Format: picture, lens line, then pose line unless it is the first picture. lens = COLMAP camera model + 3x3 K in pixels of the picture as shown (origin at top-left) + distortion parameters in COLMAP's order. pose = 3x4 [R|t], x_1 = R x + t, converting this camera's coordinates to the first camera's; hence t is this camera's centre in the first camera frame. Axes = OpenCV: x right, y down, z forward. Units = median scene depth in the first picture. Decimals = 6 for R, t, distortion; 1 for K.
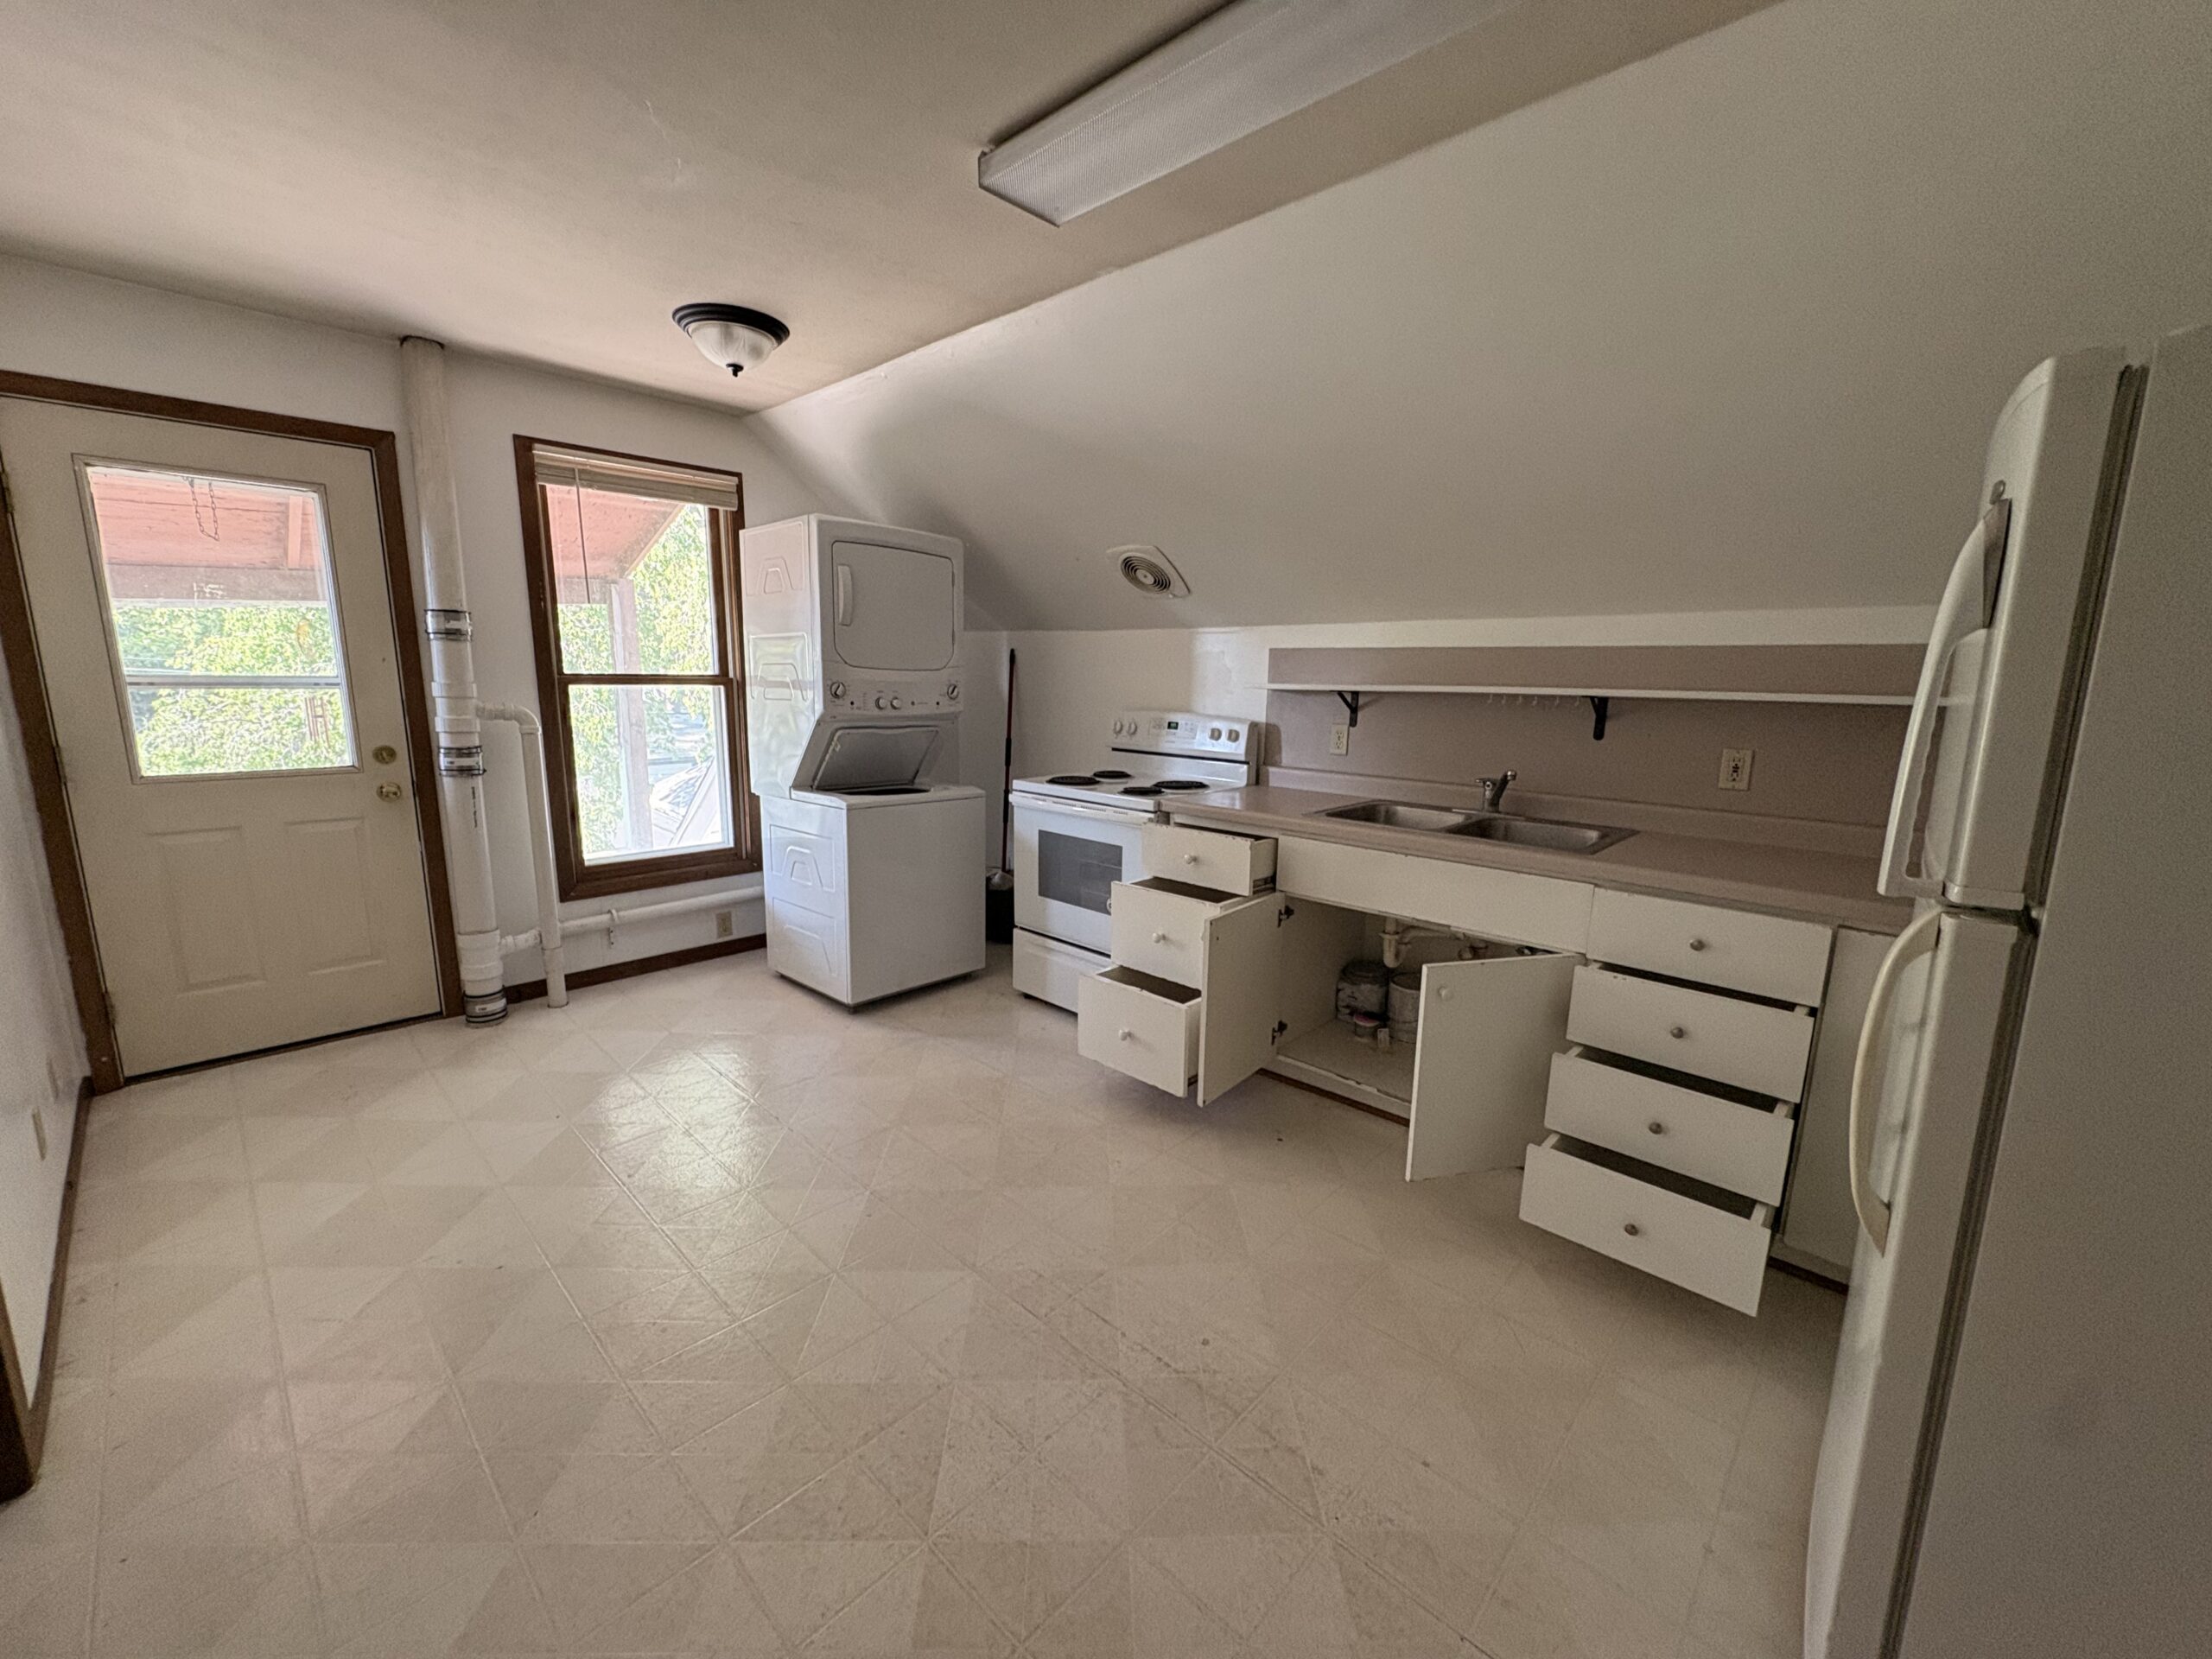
lens RADIAL K [[872.9, 0, 1099.0], [0, 872.9, 831.1], [0, 0, 1]] dist [-0.000996, -0.000223]
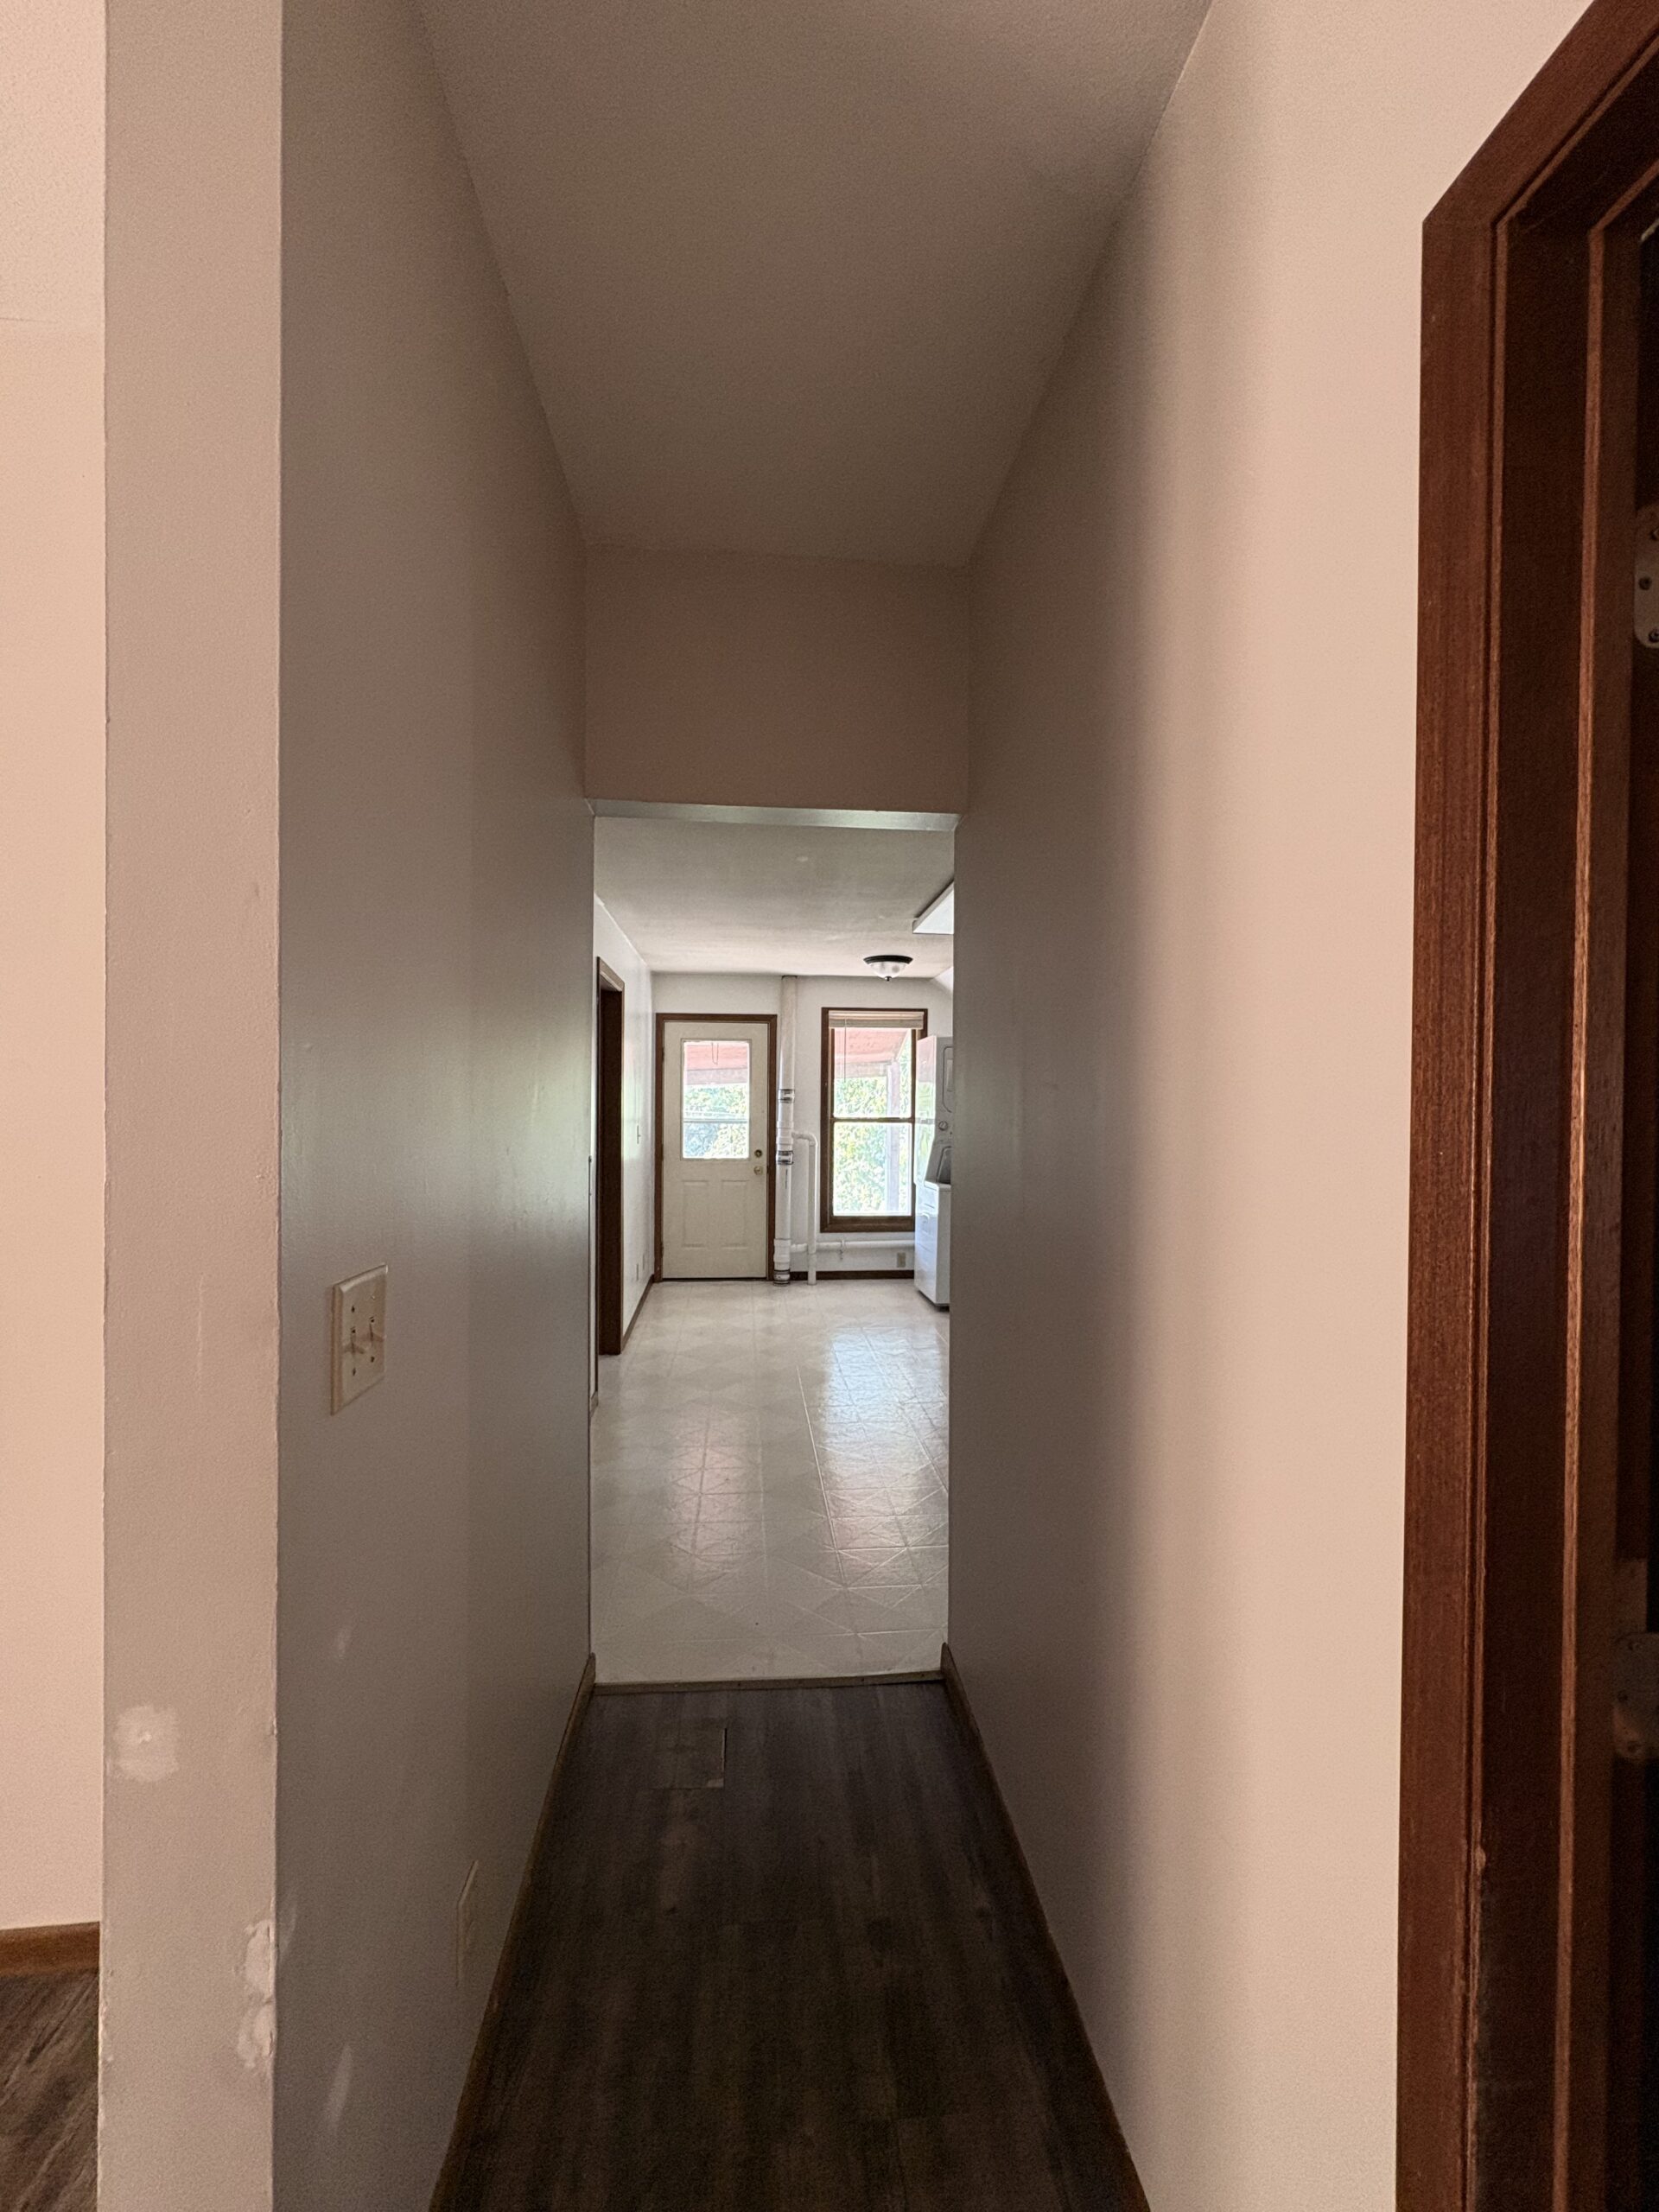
lens RADIAL K [[872.9, 0, 834.4], [0, 872.9, 1107.2], [0, 0, 1]] dist [-0.000996, -0.000223]
pose [[0.761107, -0.010086, -0.648548, 0.765275], [-0.109978, 0.983395, -0.144358, 0.094995], [0.639235, 0.181198, 0.747360, -0.554987]]
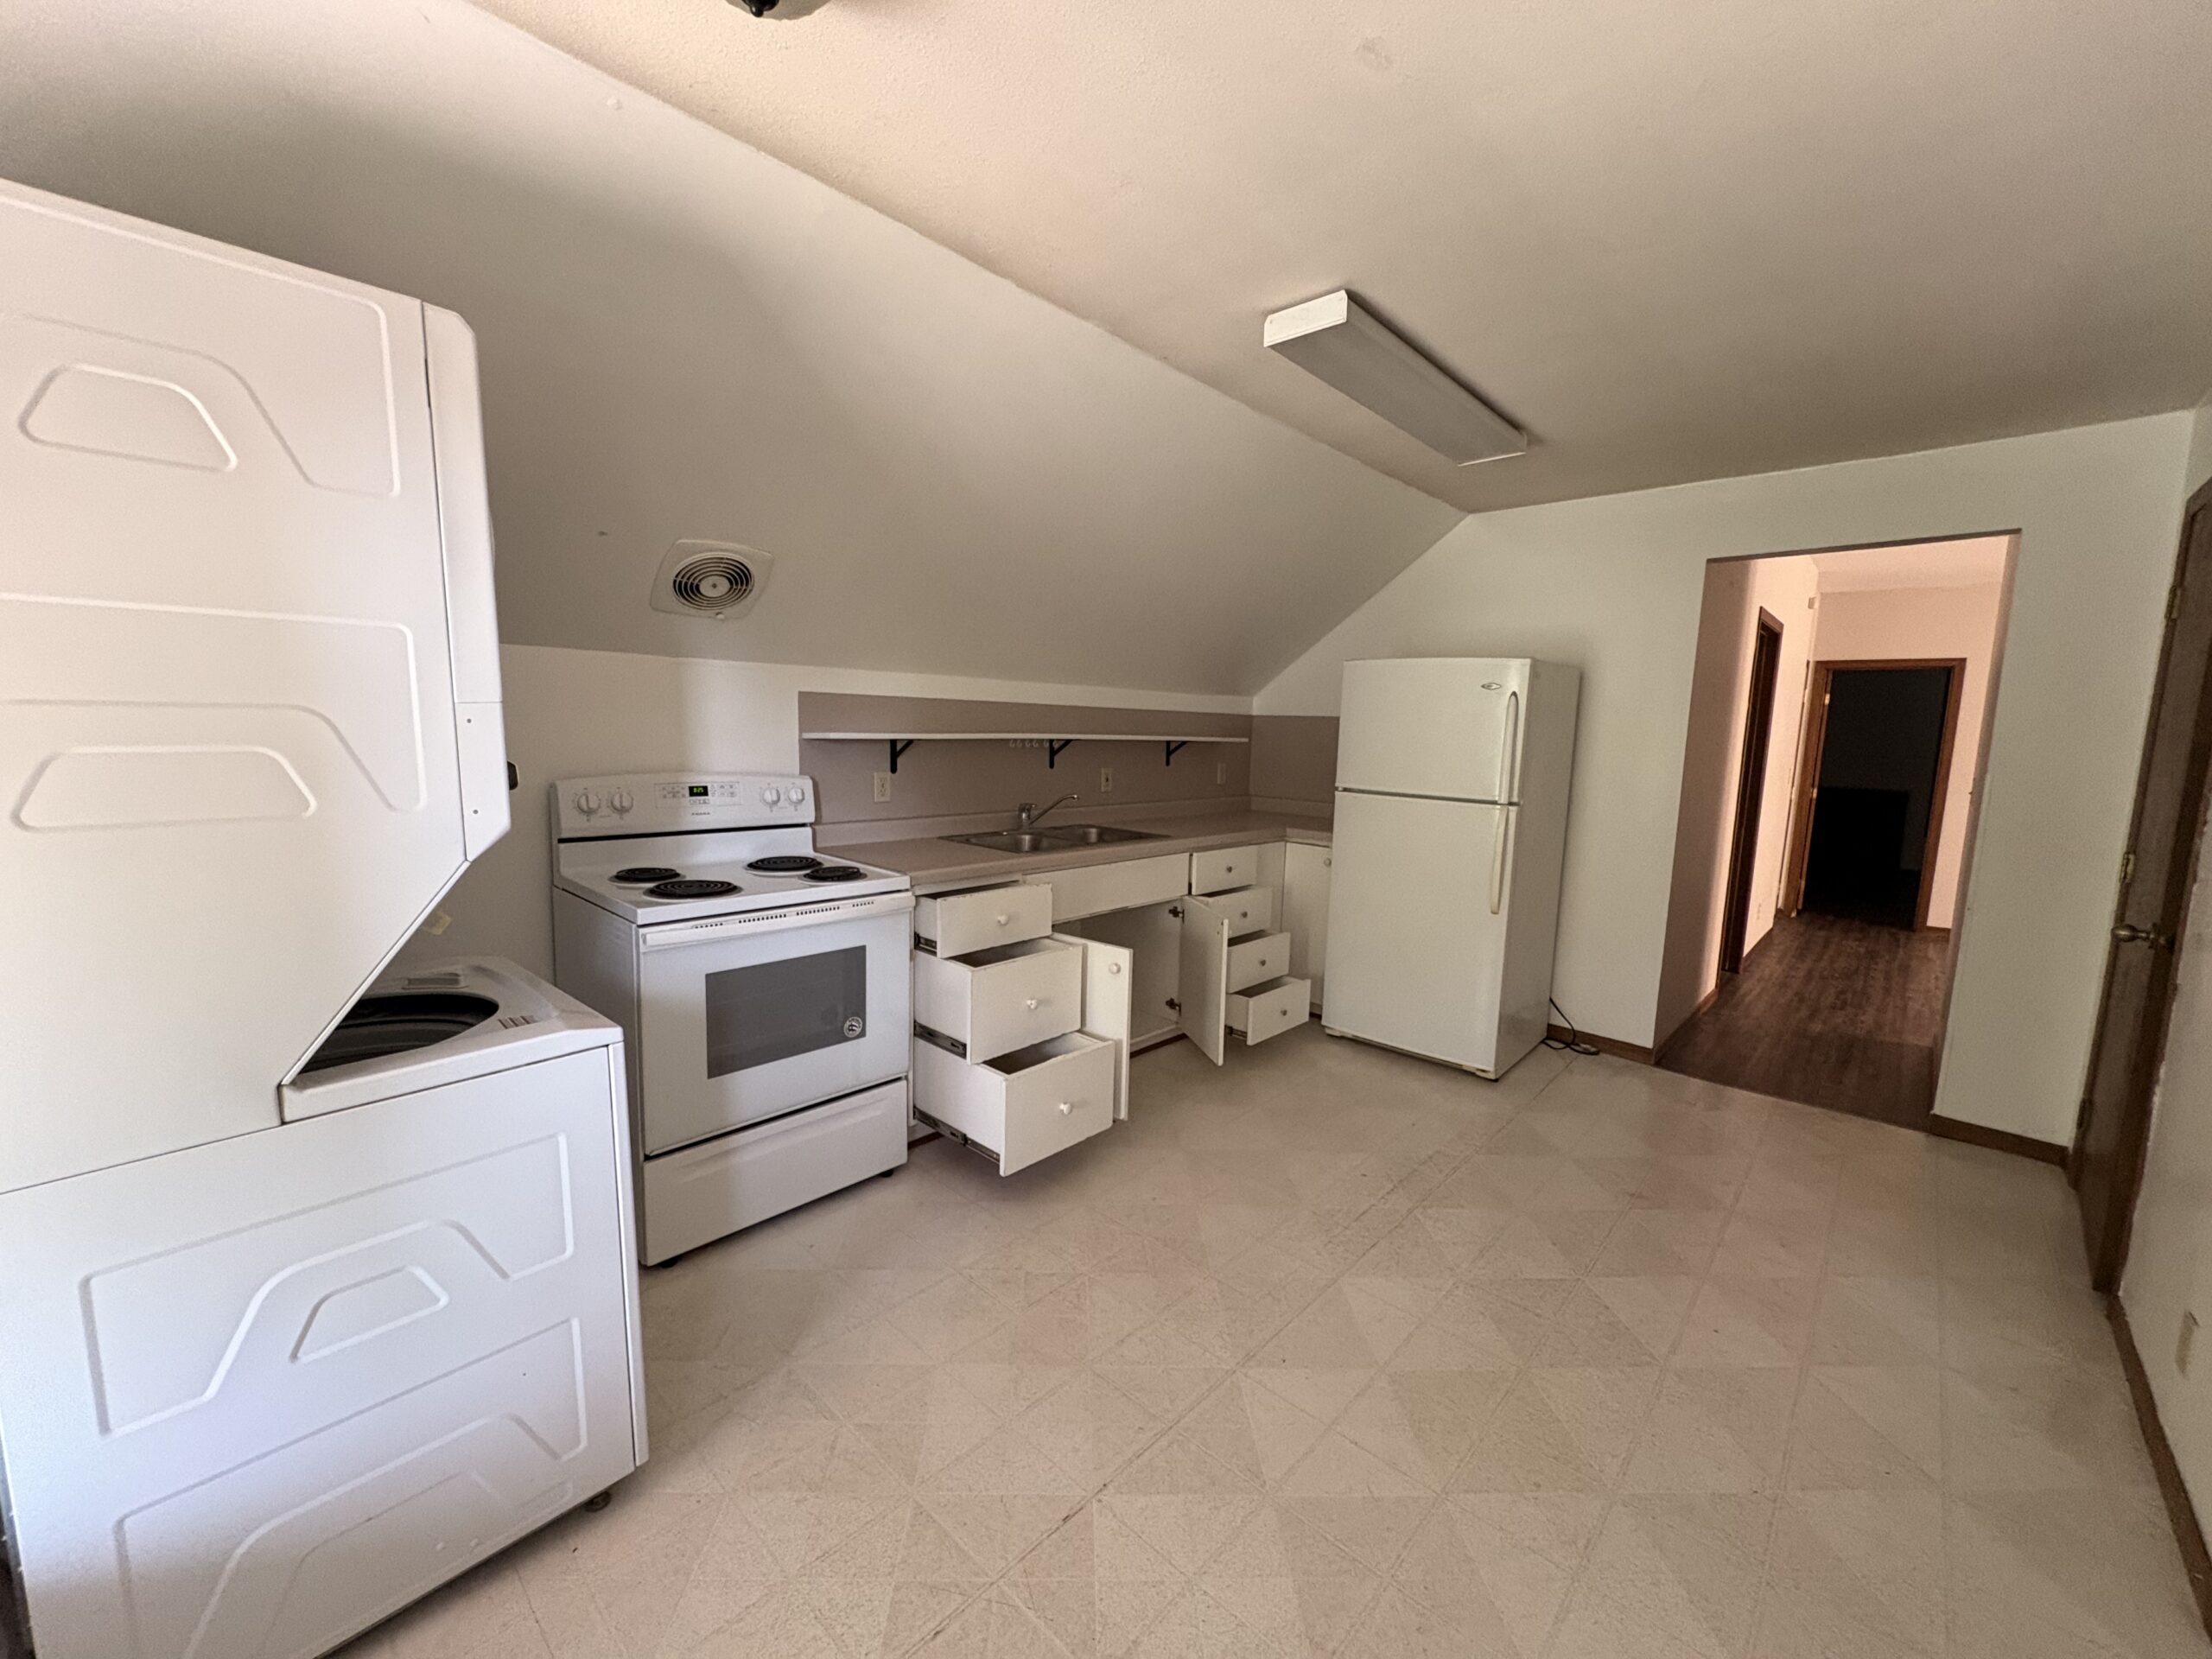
lens RADIAL K [[872.9, 0, 1111.6], [0, 872.9, 838.2], [0, 0, 1]] dist [-0.000996, -0.000223]
pose [[-0.011170, -0.141034, 0.989942, -0.658210], [0.156007, 0.977635, 0.141041, -0.135359], [-0.987693, 0.156014, 0.011082, 0.678079]]
